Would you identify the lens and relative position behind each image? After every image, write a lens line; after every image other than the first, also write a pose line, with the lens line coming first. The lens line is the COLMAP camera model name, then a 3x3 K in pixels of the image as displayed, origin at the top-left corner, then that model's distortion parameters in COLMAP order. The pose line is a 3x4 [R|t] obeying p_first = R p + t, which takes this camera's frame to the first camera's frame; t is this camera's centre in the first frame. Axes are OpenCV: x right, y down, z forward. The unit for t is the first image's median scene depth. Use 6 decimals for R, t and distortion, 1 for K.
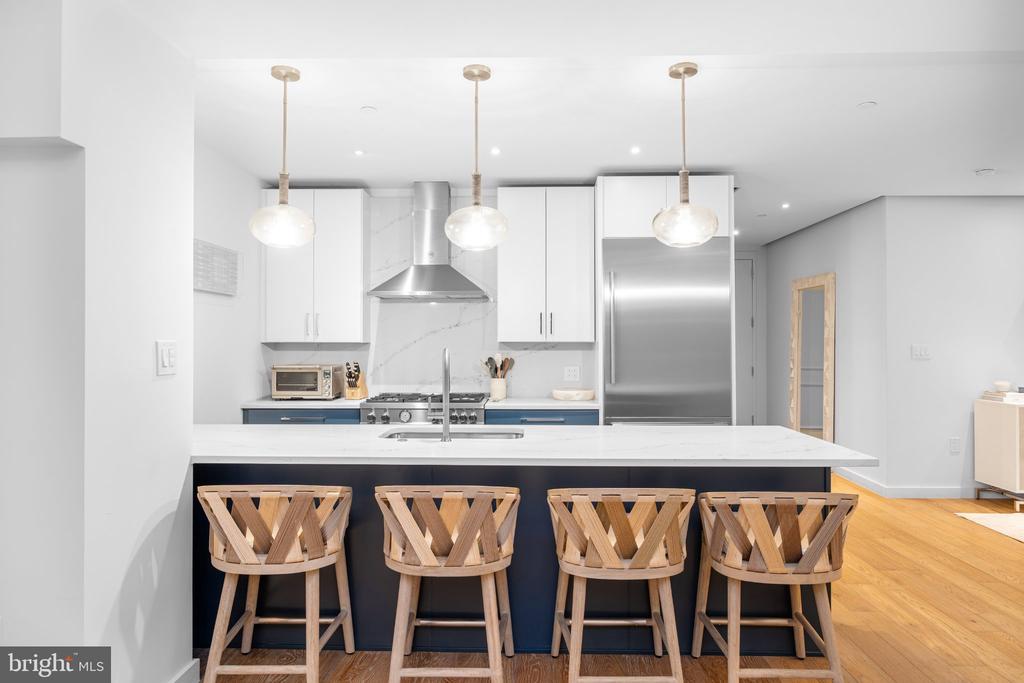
lens RADIAL K [[610.8, 0, 512.0], [0, 610.8, 341.5], [0, 0, 1]] dist [0.001473, 0.000098]
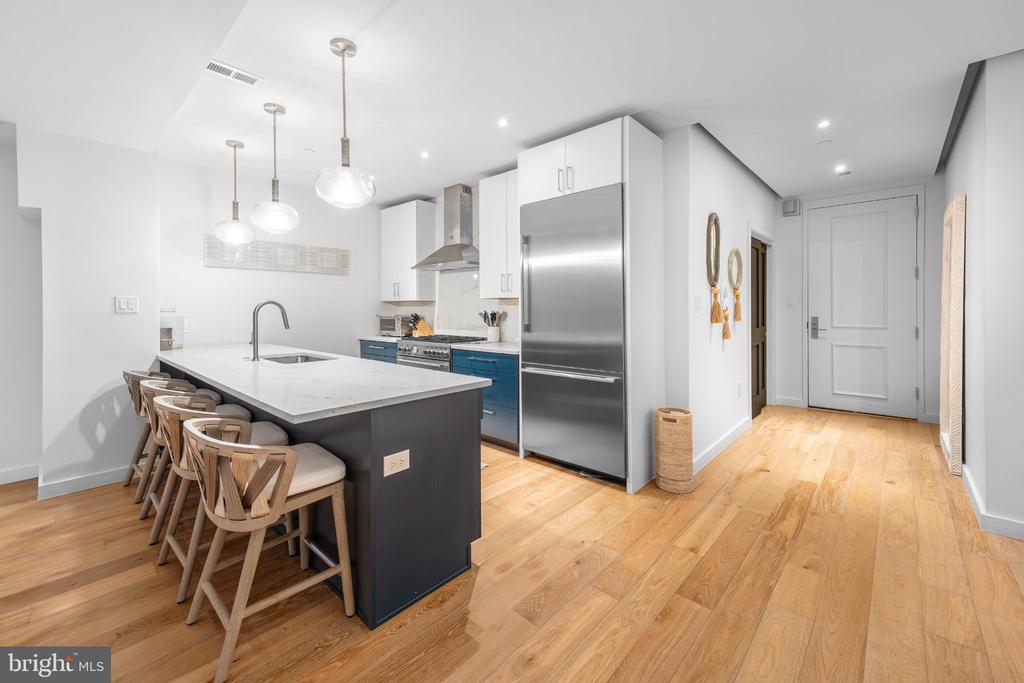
lens RADIAL K [[412.2, 0, 507.5], [0, 412.2, 310.1], [0, 0, 1]] dist [0.021428, 0.000079]
pose [[0.745265, 0.000856, -0.666768, 0.620481], [0.005312, 0.999960, 0.007221, 0.019551], [0.666748, -0.008923, 0.745230, 0.384439]]
